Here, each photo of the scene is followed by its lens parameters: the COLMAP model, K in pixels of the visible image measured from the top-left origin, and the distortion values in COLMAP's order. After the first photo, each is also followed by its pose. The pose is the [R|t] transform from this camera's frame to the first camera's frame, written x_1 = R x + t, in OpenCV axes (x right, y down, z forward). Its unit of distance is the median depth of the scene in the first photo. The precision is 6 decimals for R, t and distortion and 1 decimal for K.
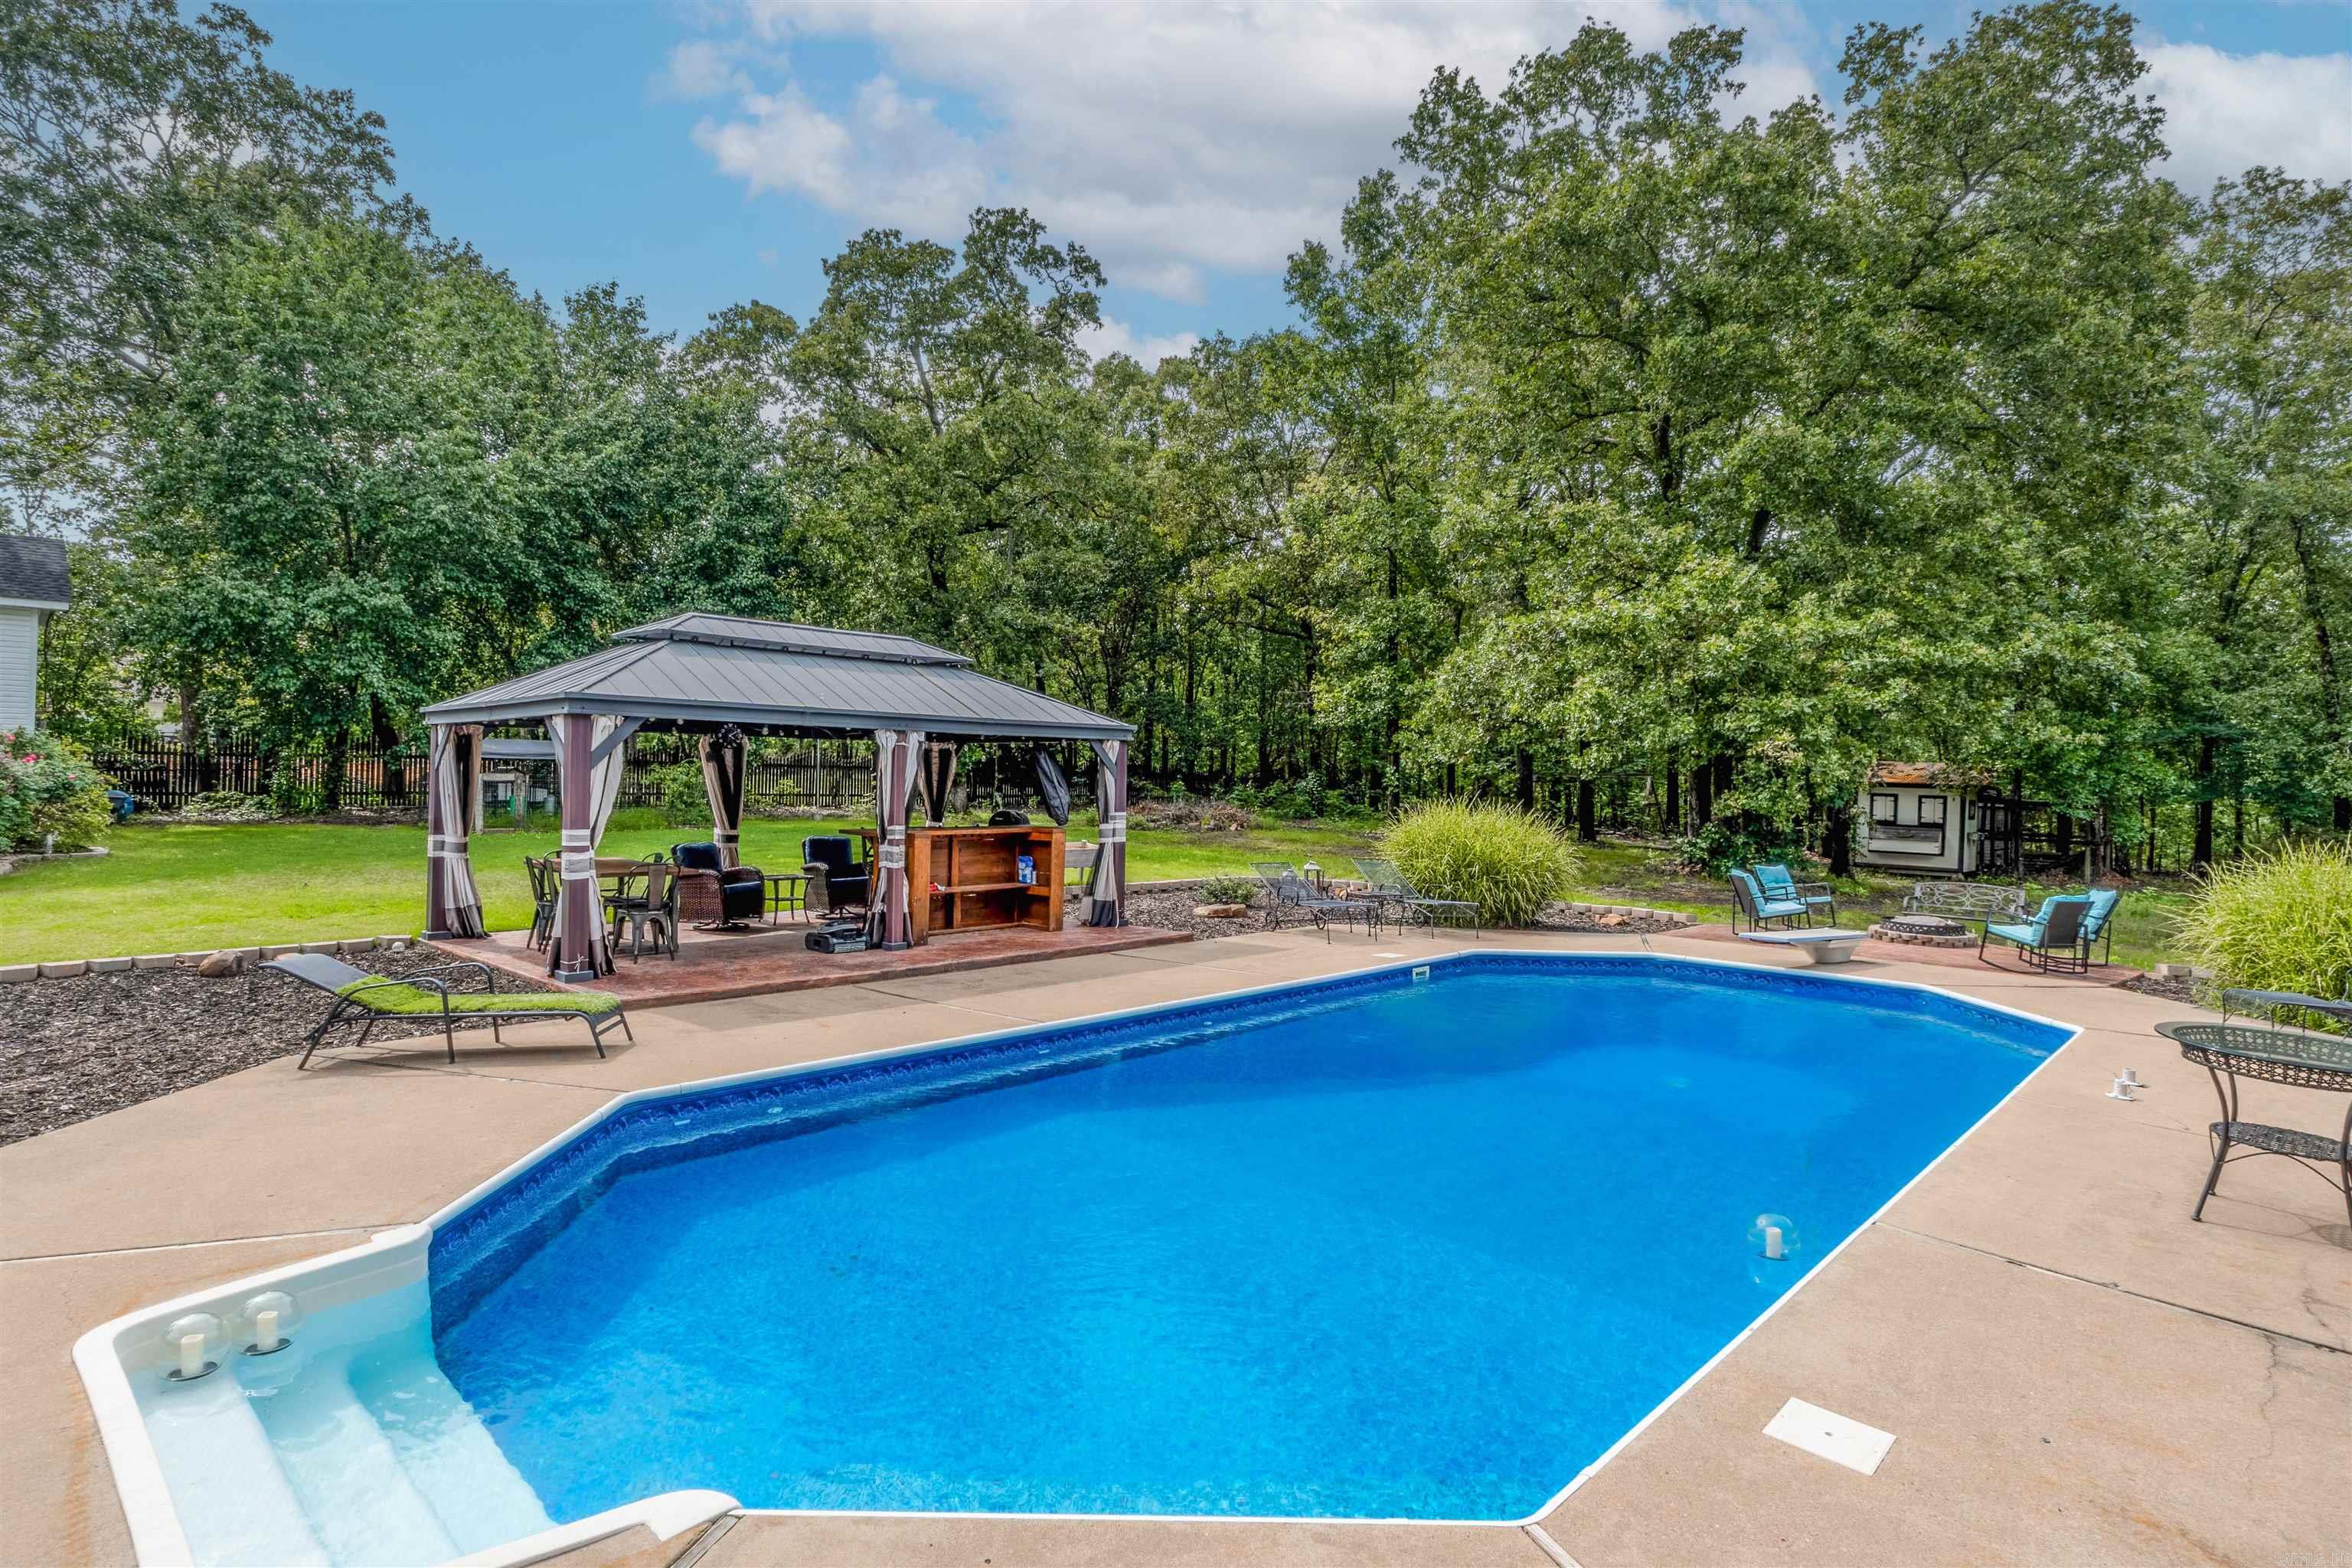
lens RADIAL K [[1222.2, 0, 1179.6], [0, 1222.2, 780.0], [0, 0, 1]] dist [0.004318, 0.000373]
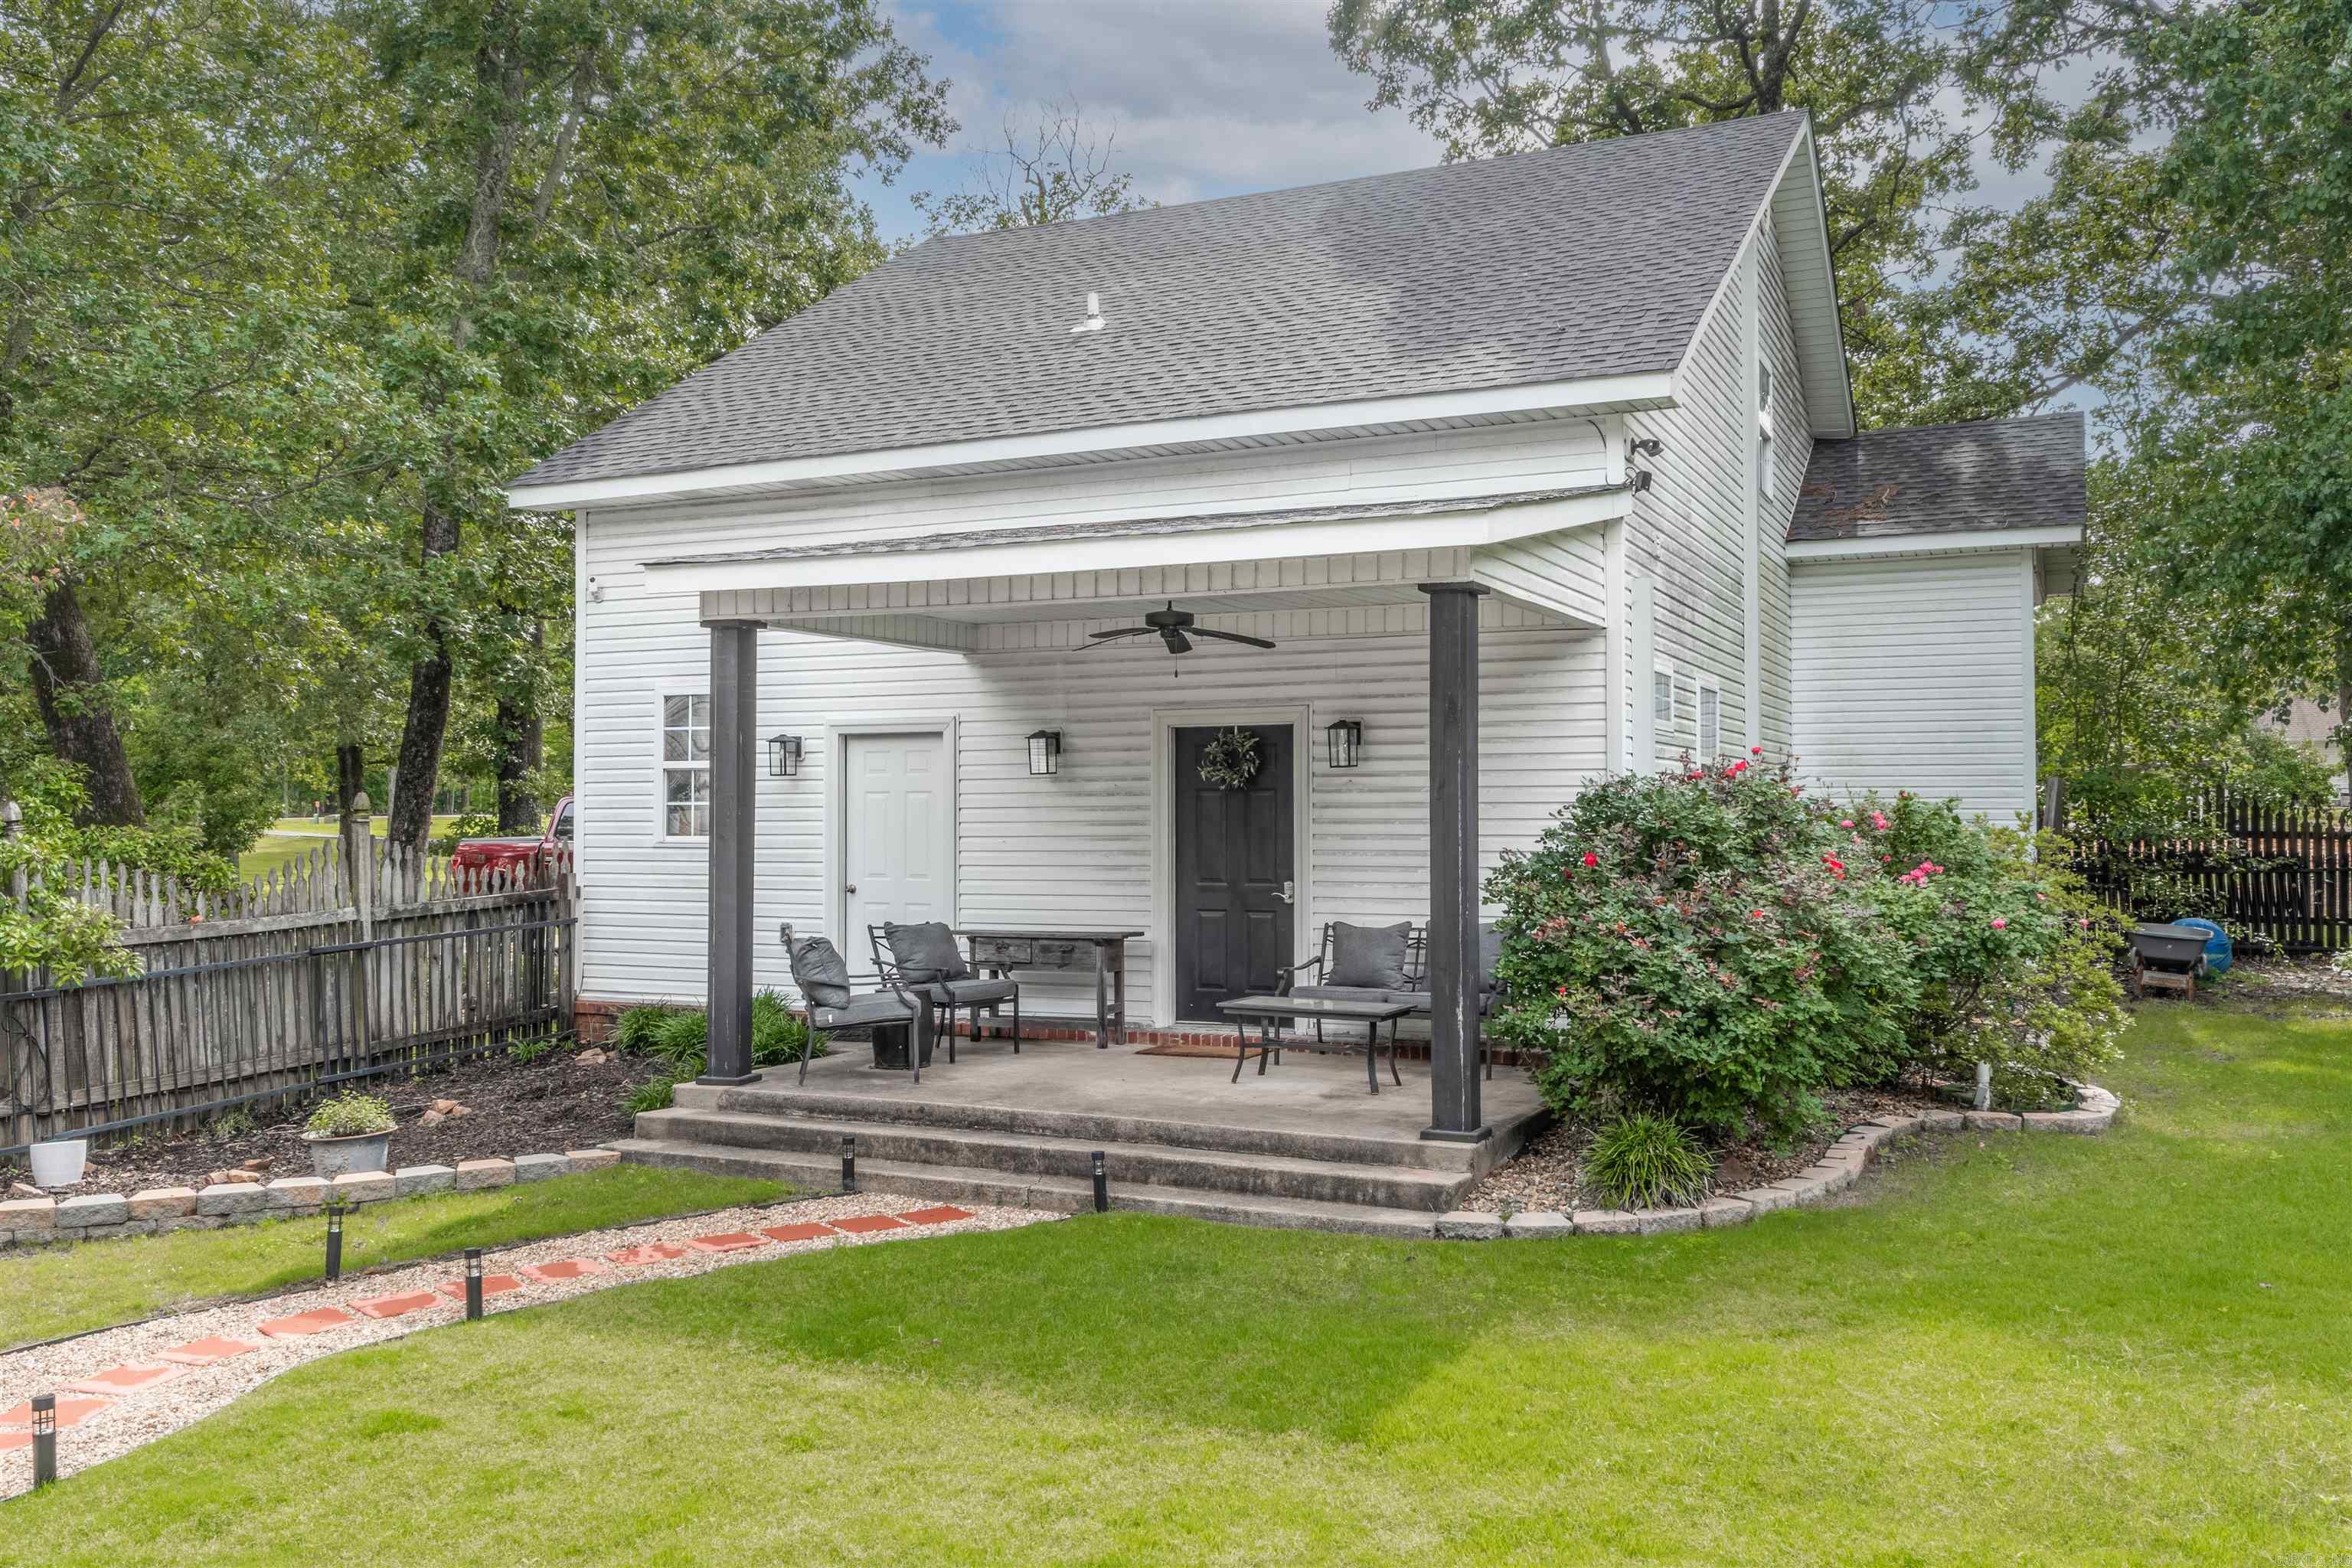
lens RADIAL K [[1896.8, 0, 1176.9], [0, 1896.8, 775.8], [0, 0, 1]] dist [-0.006100, -0.001873]
pose [[0.312887, -0.054059, -0.948251, -0.320735], [0.014543, 0.998535, -0.052126, -0.015081], [0.949679, 0.002519, 0.313215, 0.430432]]
